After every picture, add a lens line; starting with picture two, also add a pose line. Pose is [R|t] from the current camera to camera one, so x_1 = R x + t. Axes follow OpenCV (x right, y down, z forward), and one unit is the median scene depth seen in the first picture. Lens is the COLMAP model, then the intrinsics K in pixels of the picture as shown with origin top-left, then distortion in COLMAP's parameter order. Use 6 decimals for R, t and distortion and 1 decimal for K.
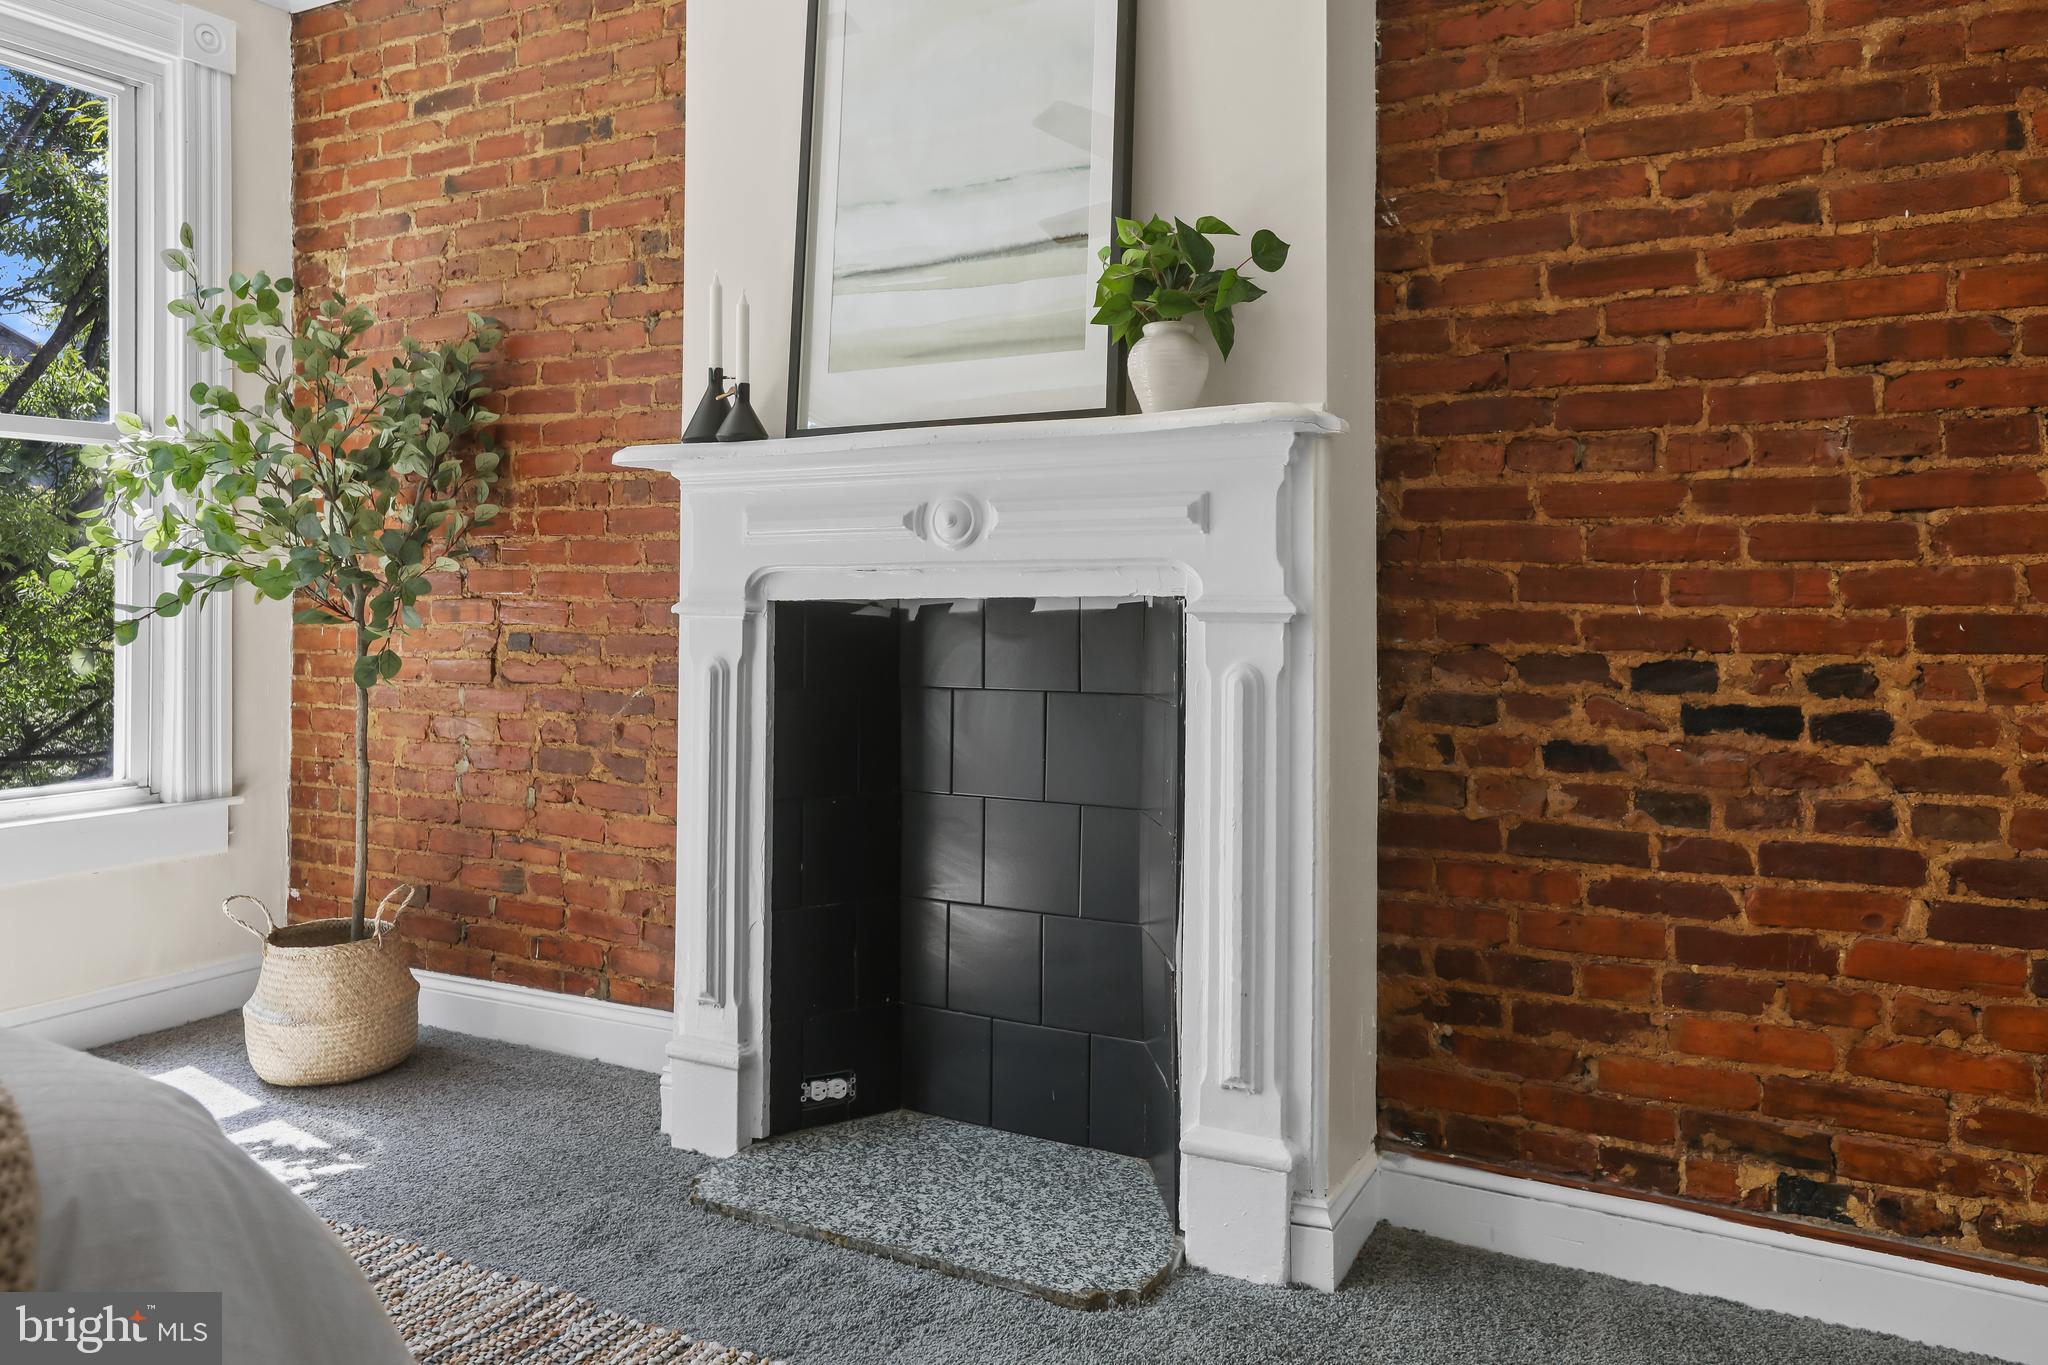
lens RADIAL K [[1427.4, 0, 1023.7], [0, 1427.4, 653.9], [0, 0, 1]] dist [0.007450, 0.005004]
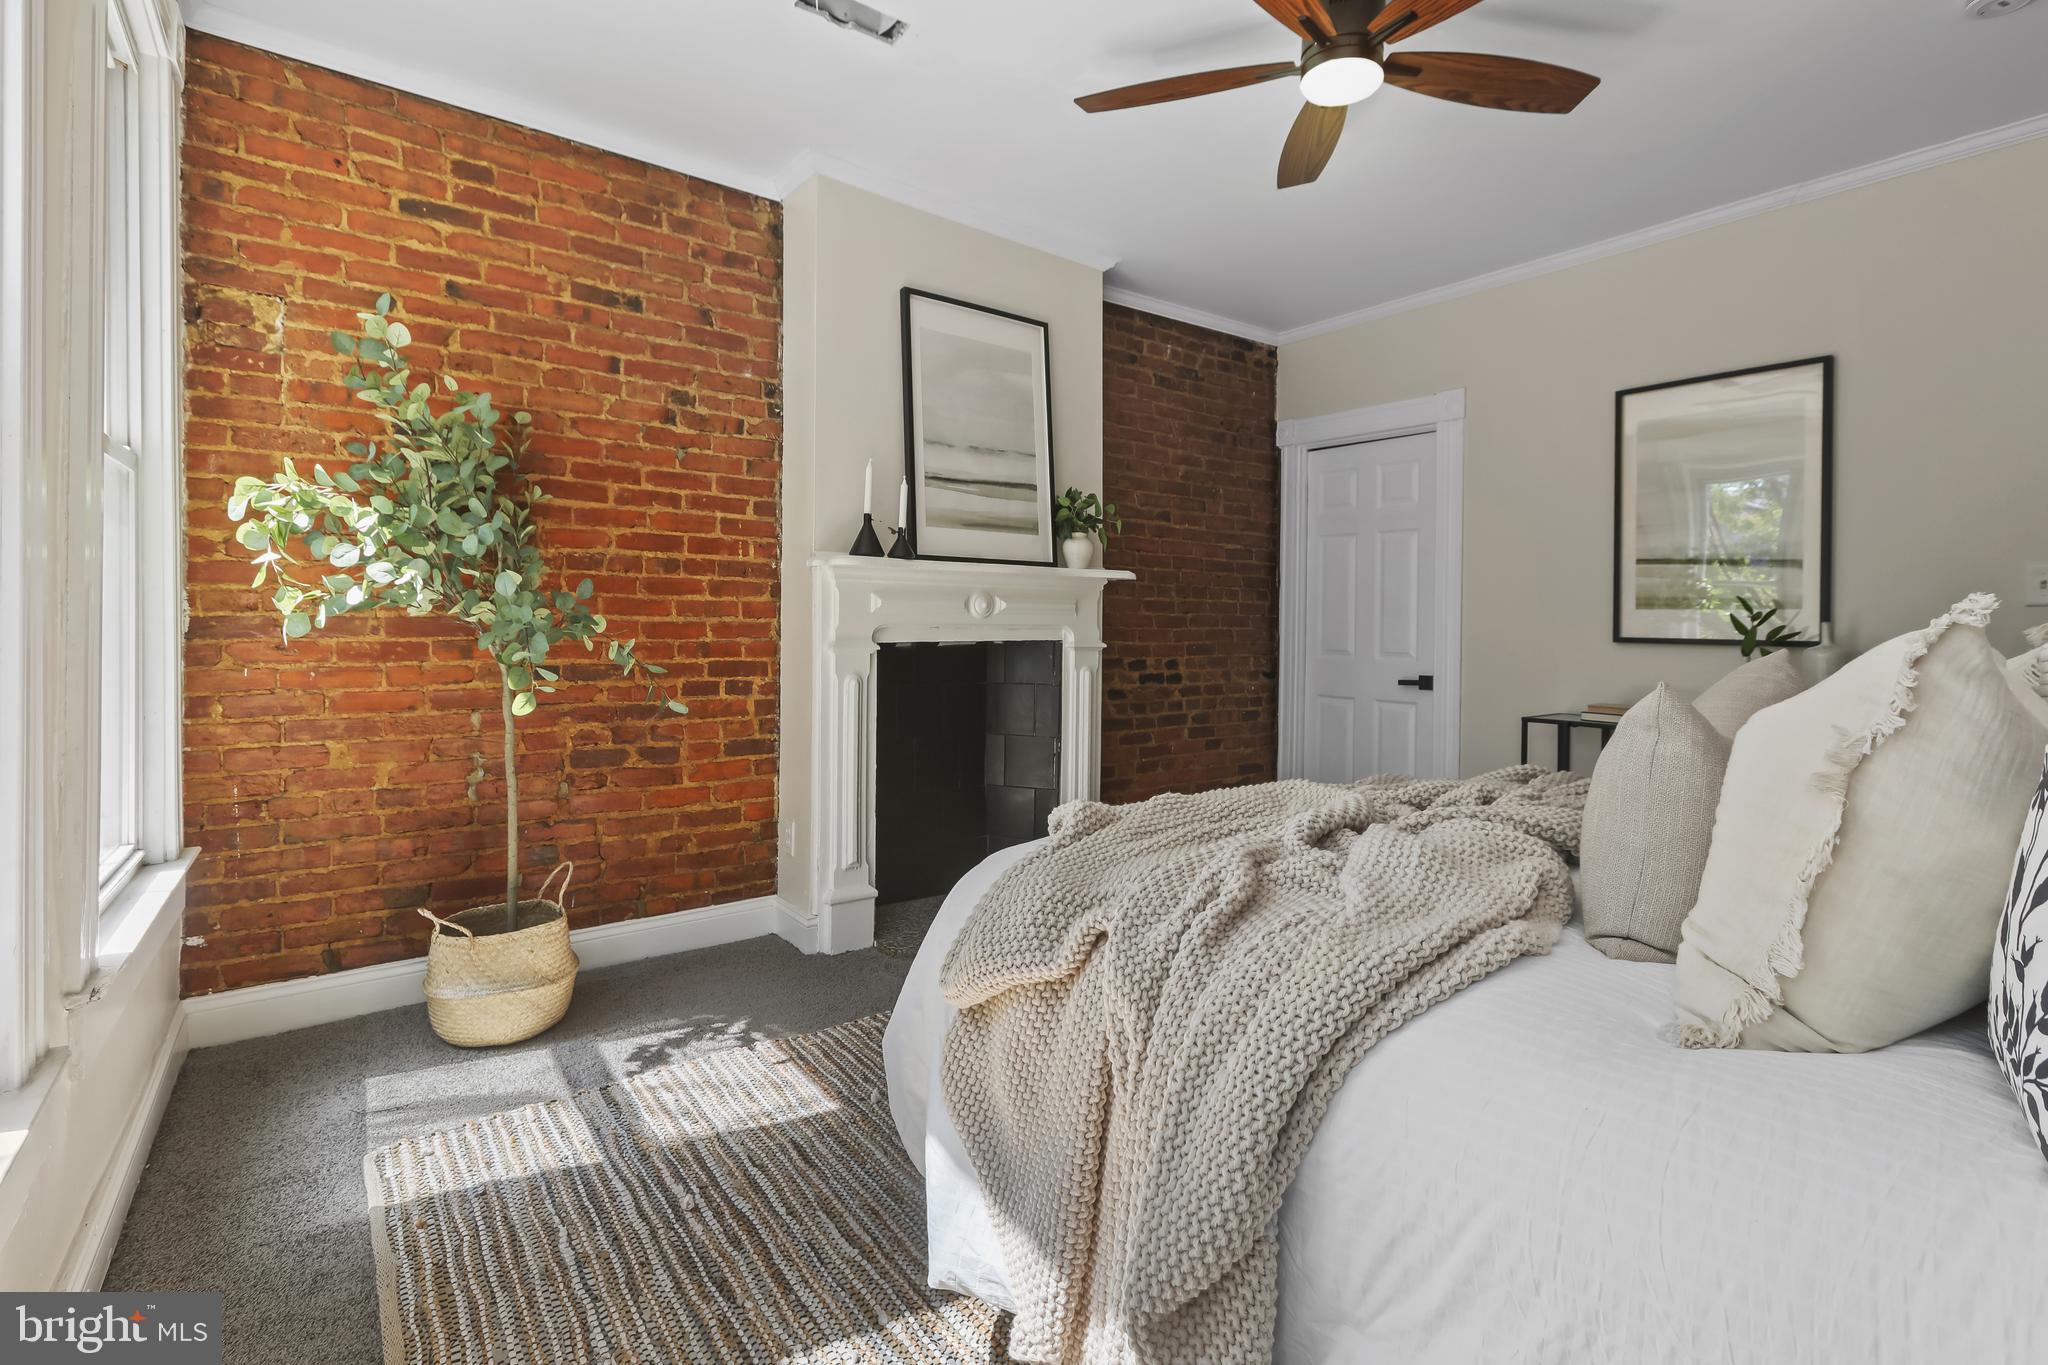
lens RADIAL K [[929.7, 0, 1018.2], [0, 929.7, 704.3], [0, 0, 1]] dist [-0.000759, -0.000172]
pose [[0.432338, -0.074000, 0.898670, -1.174937], [0.021353, 0.997188, 0.071840, -0.039663], [-0.901459, -0.011870, 0.432702, 0.312084]]
